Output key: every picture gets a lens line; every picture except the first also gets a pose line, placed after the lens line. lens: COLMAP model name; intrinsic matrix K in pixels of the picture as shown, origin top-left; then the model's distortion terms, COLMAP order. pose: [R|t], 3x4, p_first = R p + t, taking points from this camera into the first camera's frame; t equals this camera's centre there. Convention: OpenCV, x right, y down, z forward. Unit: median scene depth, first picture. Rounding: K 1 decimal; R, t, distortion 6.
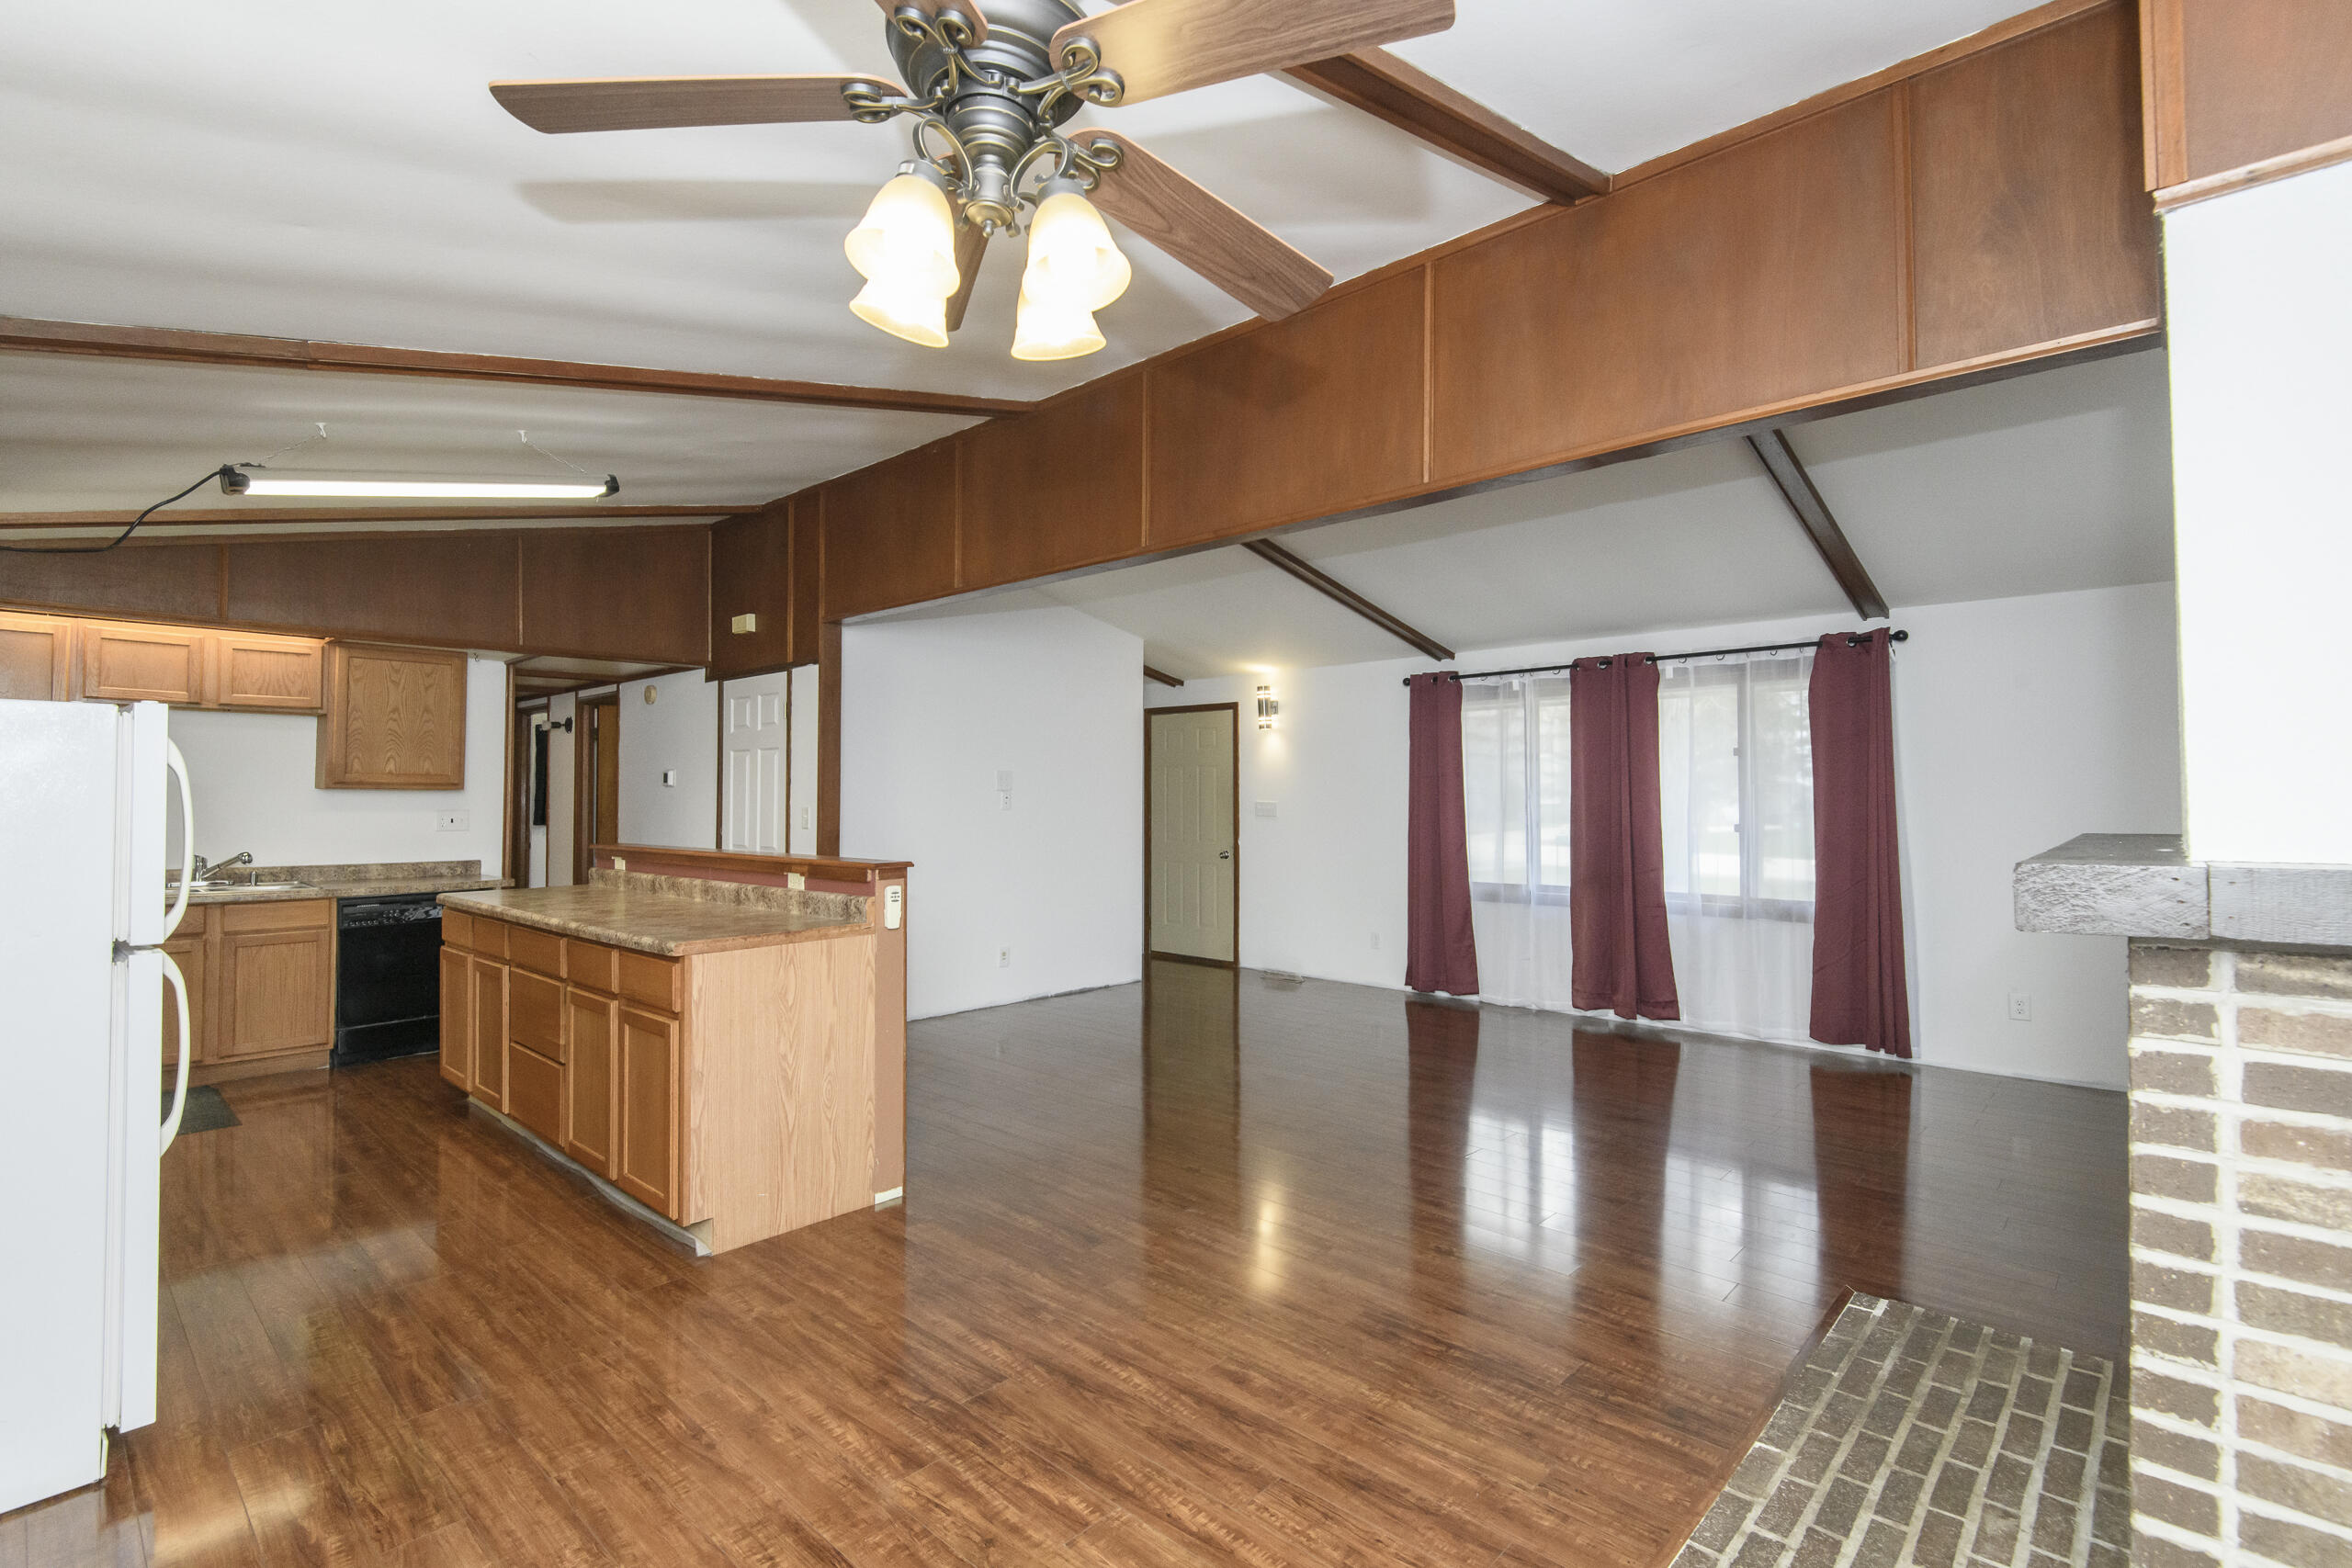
lens RADIAL K [[1081.6, 0, 1174.6], [0, 1081.6, 772.7], [0, 0, 1]] dist [0.016956, -0.011441]
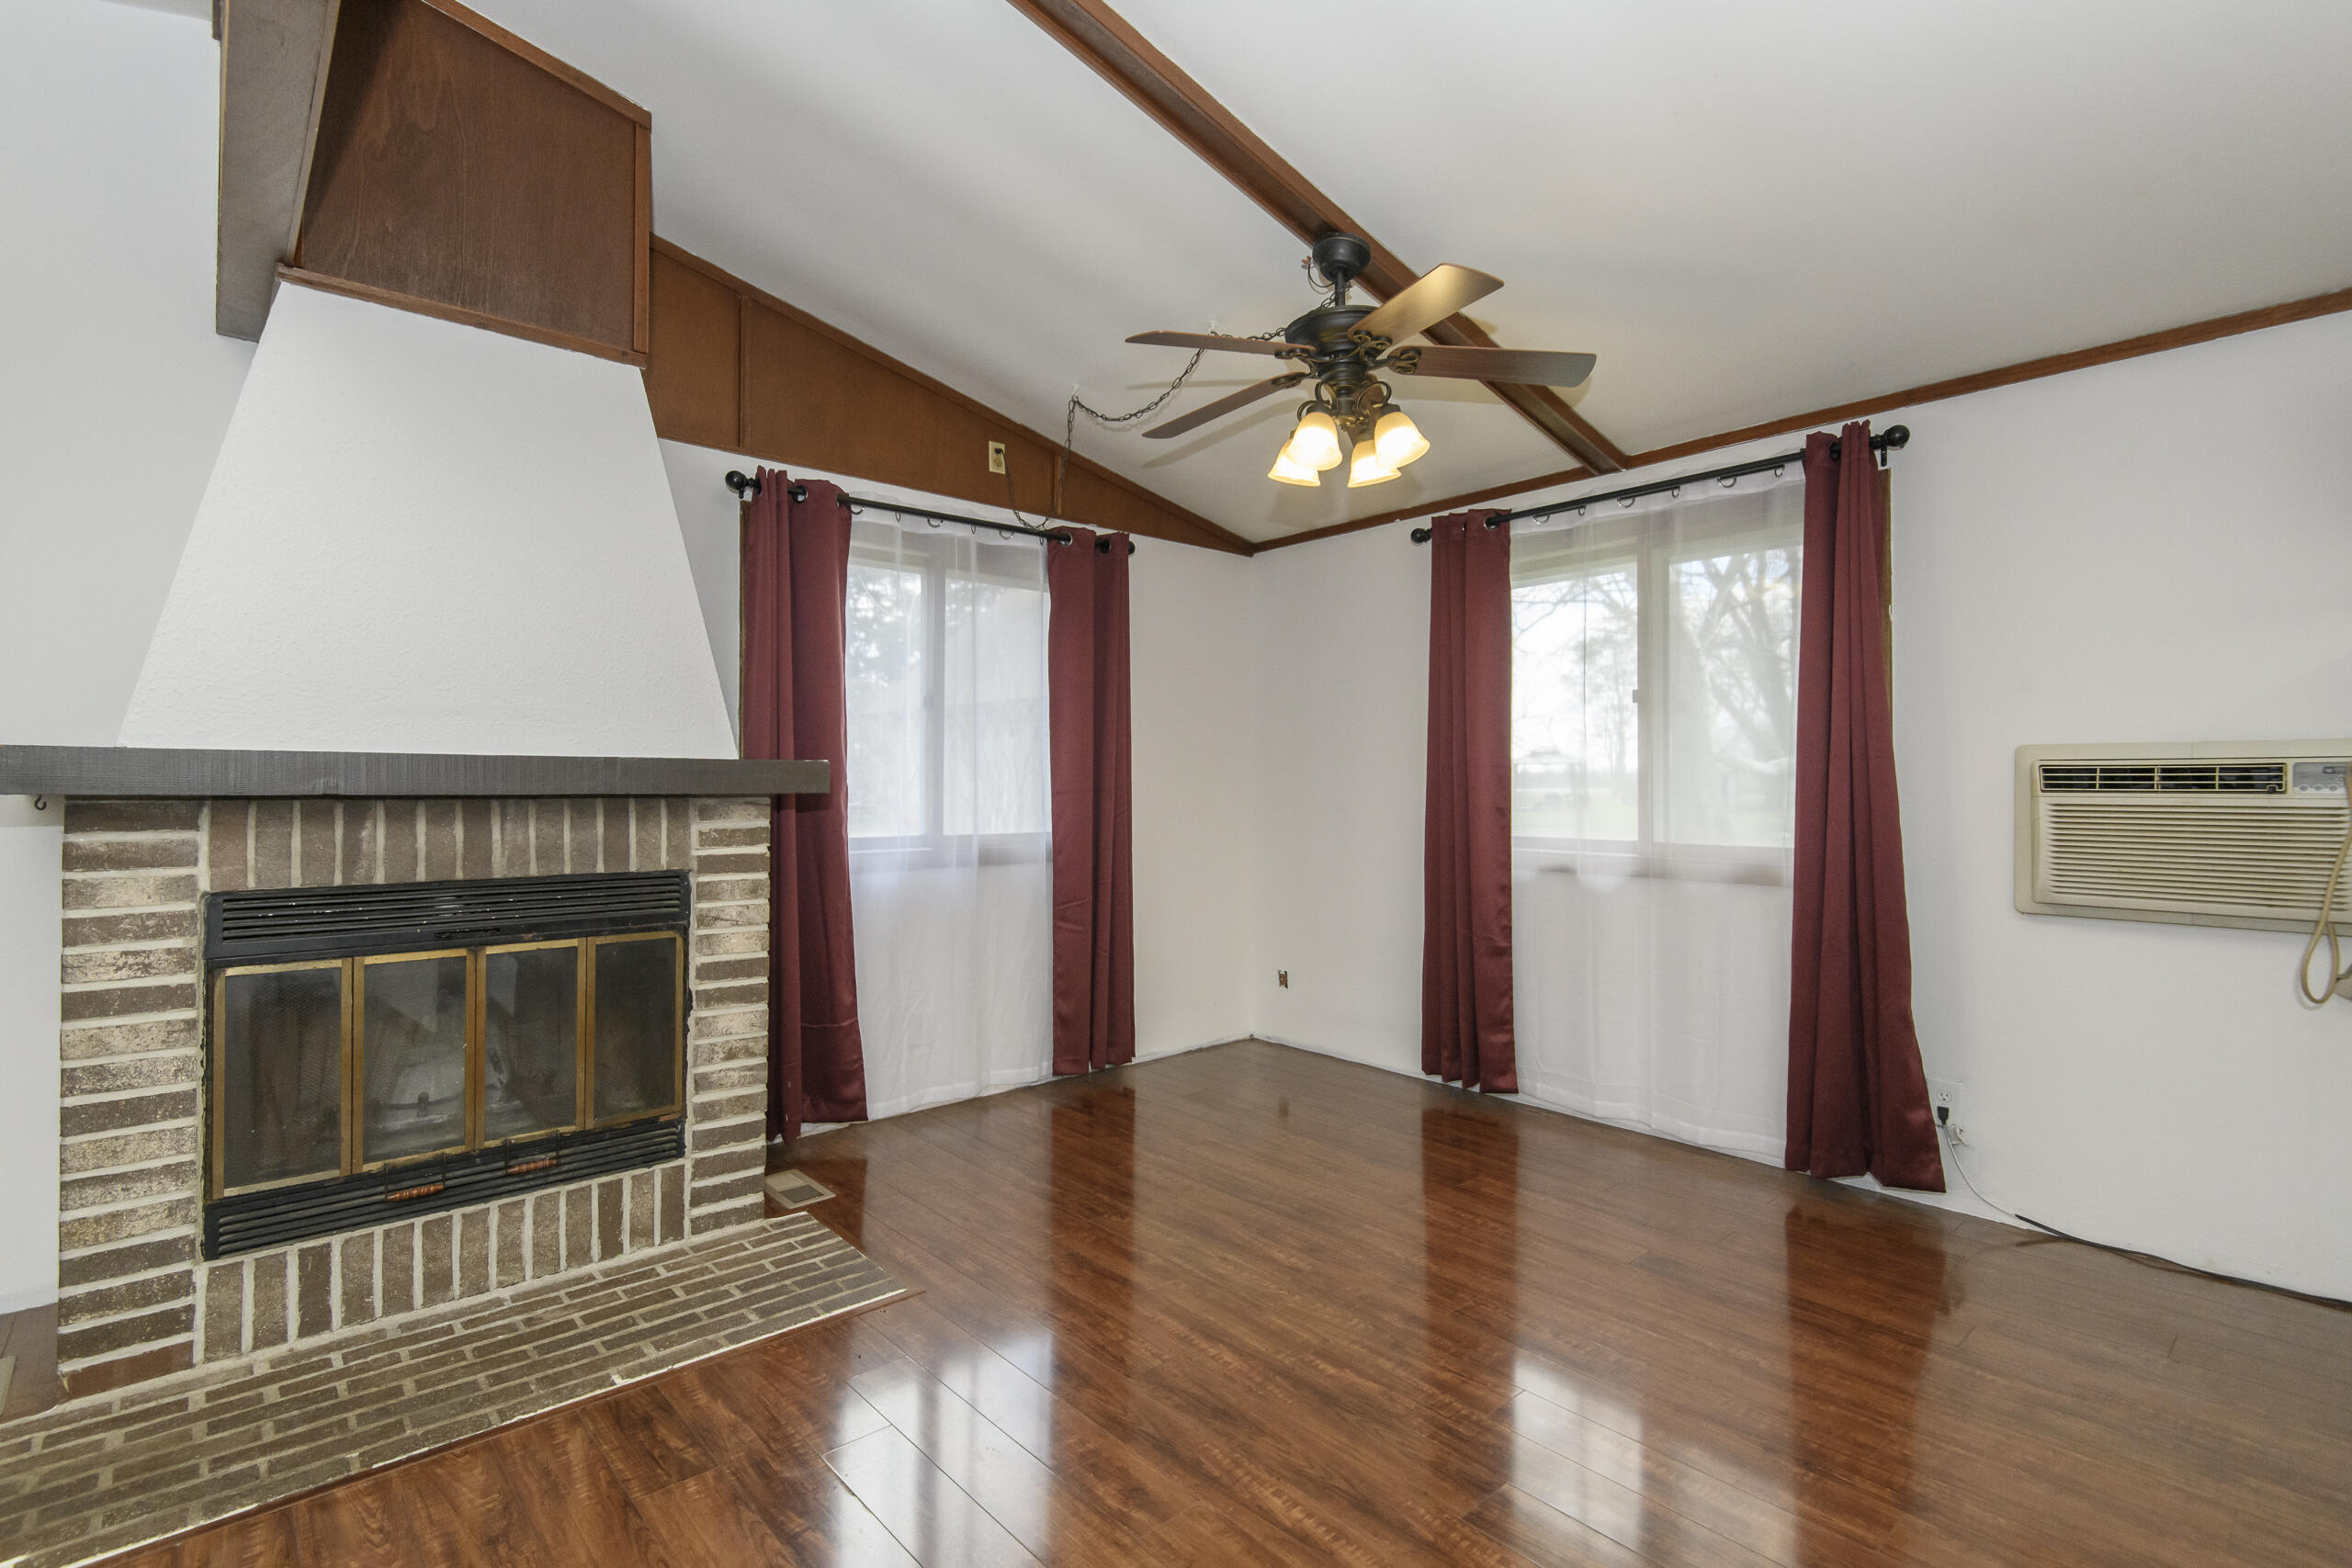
lens RADIAL K [[1081.6, 0, 1183.2], [0, 1081.6, 770.1], [0, 0, 1]] dist [0.016956, -0.011441]
pose [[-0.994879, 0.003008, 0.101032, -0.020342], [-0.000826, 0.999282, -0.037888, 0.046721], [-0.101073, -0.037777, -0.994161, 0.750154]]
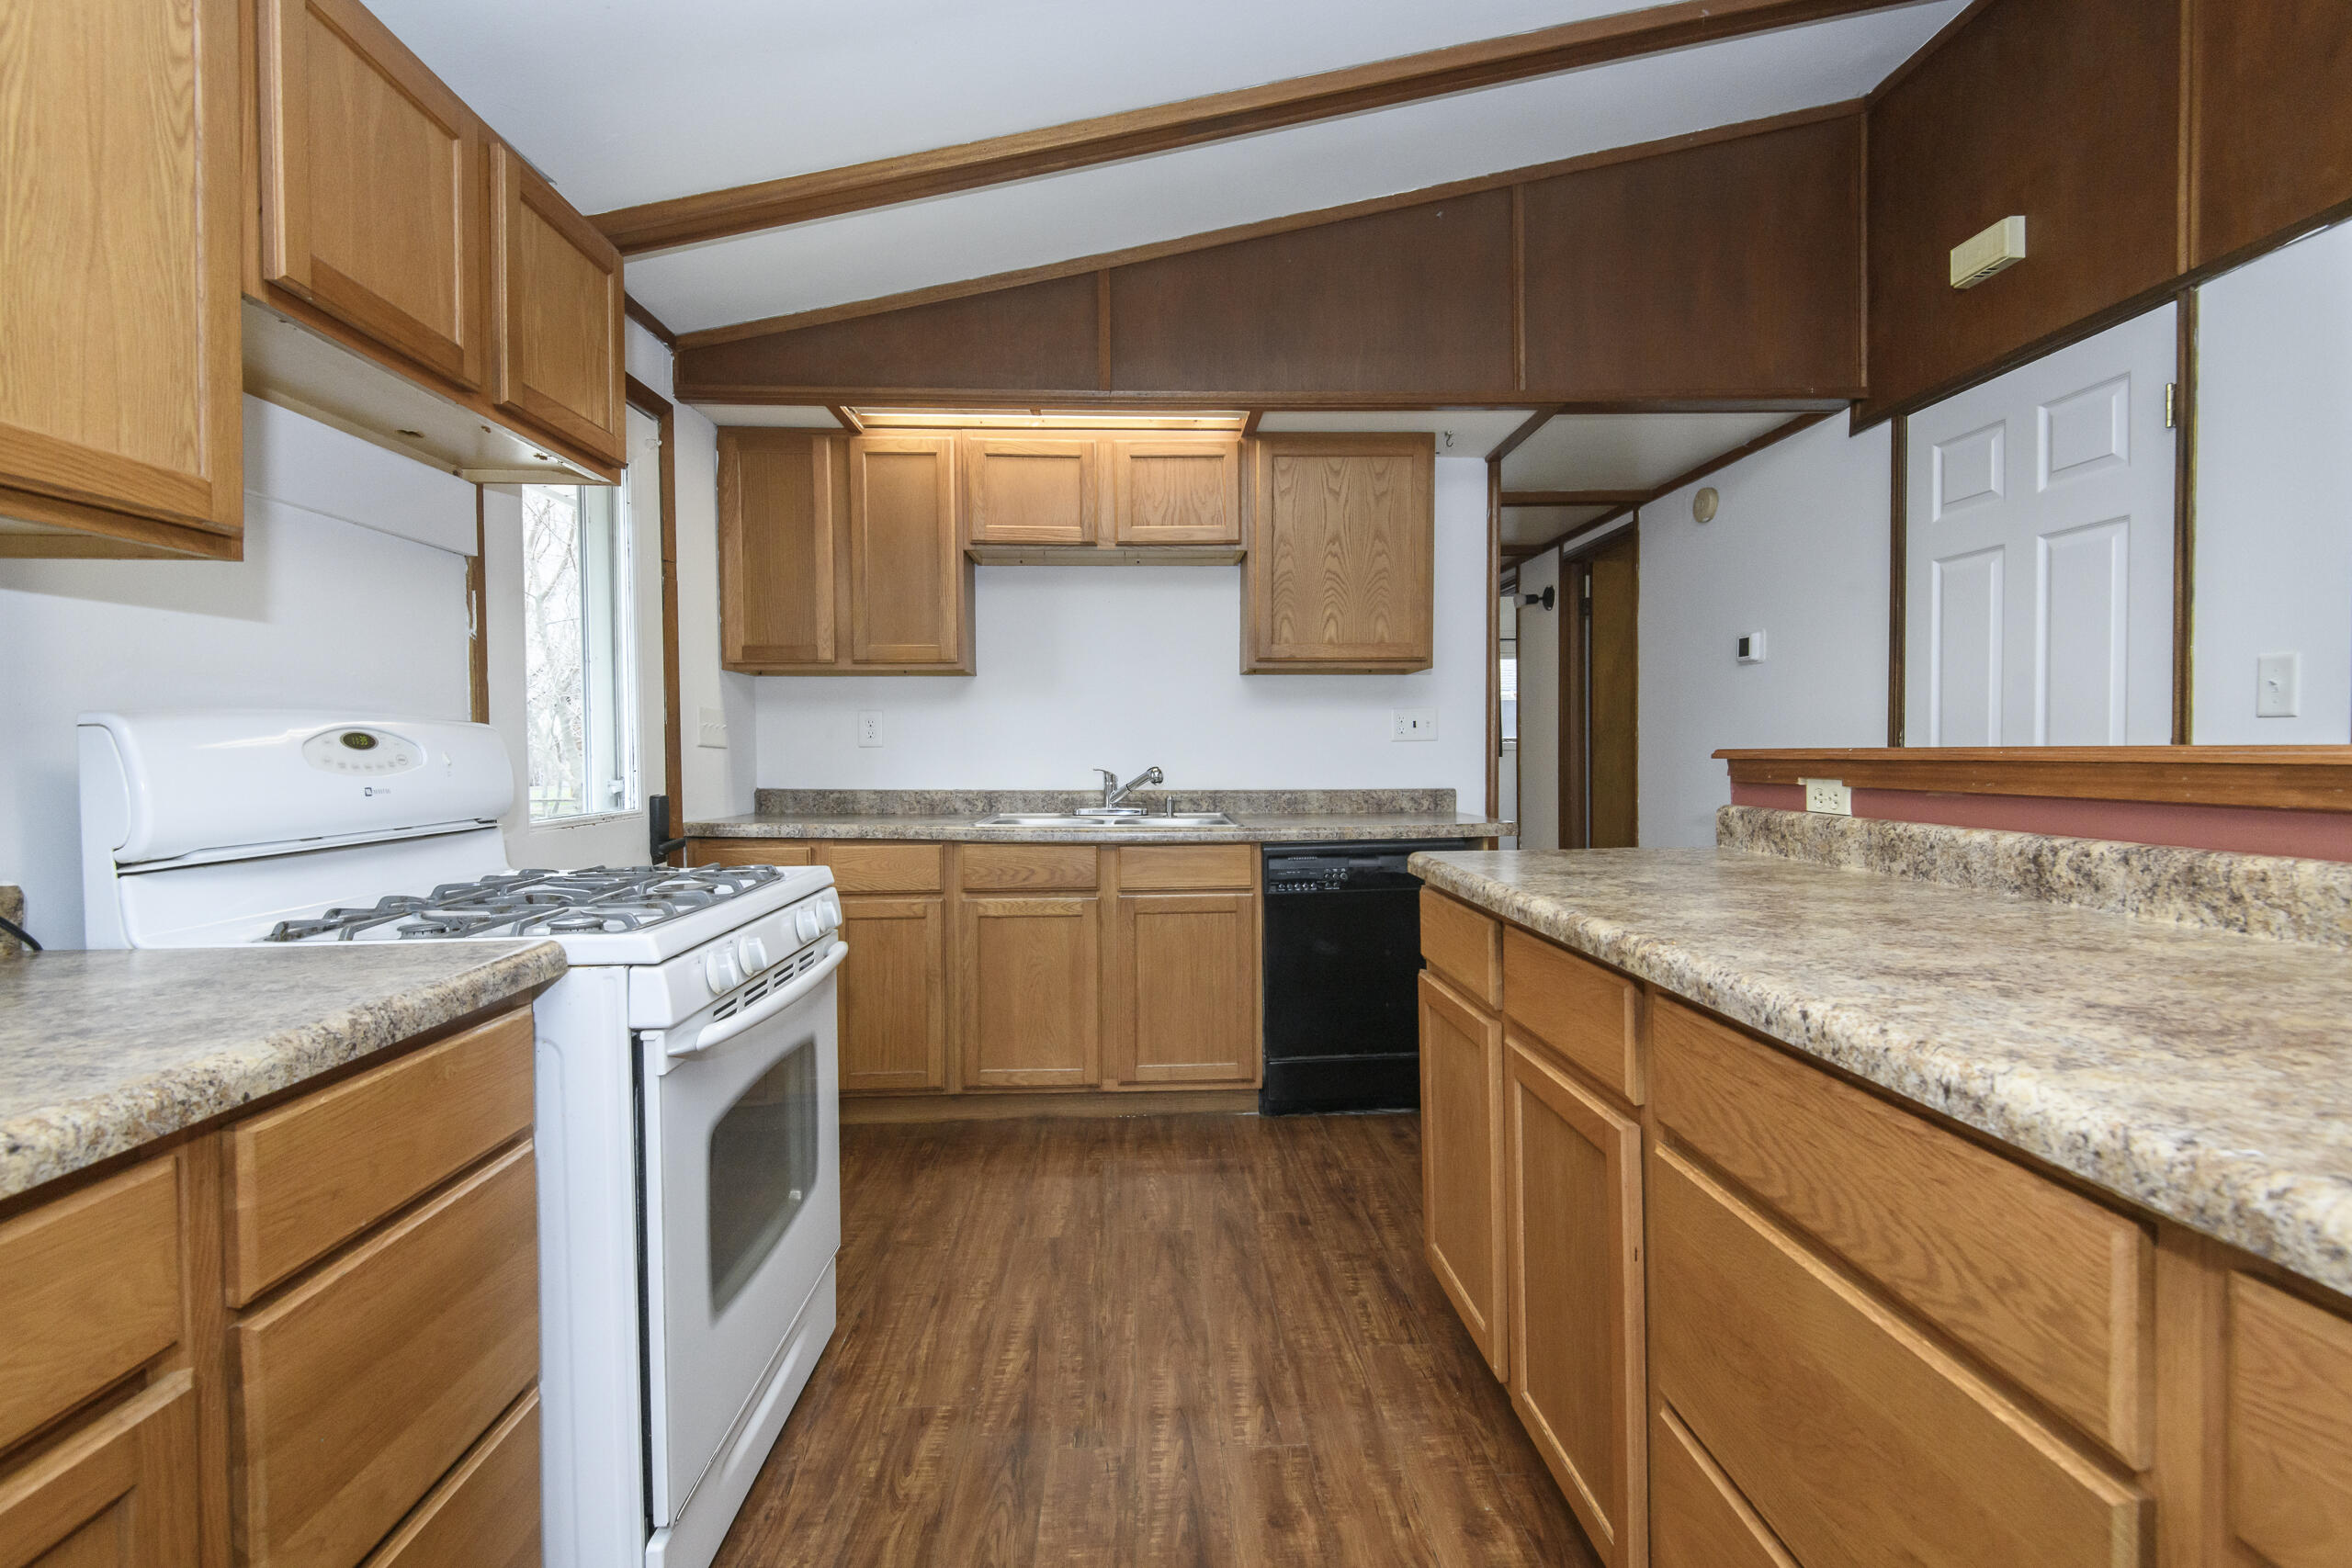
lens RADIAL K [[1081.6, 0, 1194.2], [0, 1081.6, 773.5], [0, 0, 1]] dist [0.016956, -0.011441]
pose [[0.720163, 0.009896, -0.693734, -0.359108], [0.025294, 0.998859, 0.040507, 0.048466], [0.693344, -0.046719, 0.719091, 0.514052]]
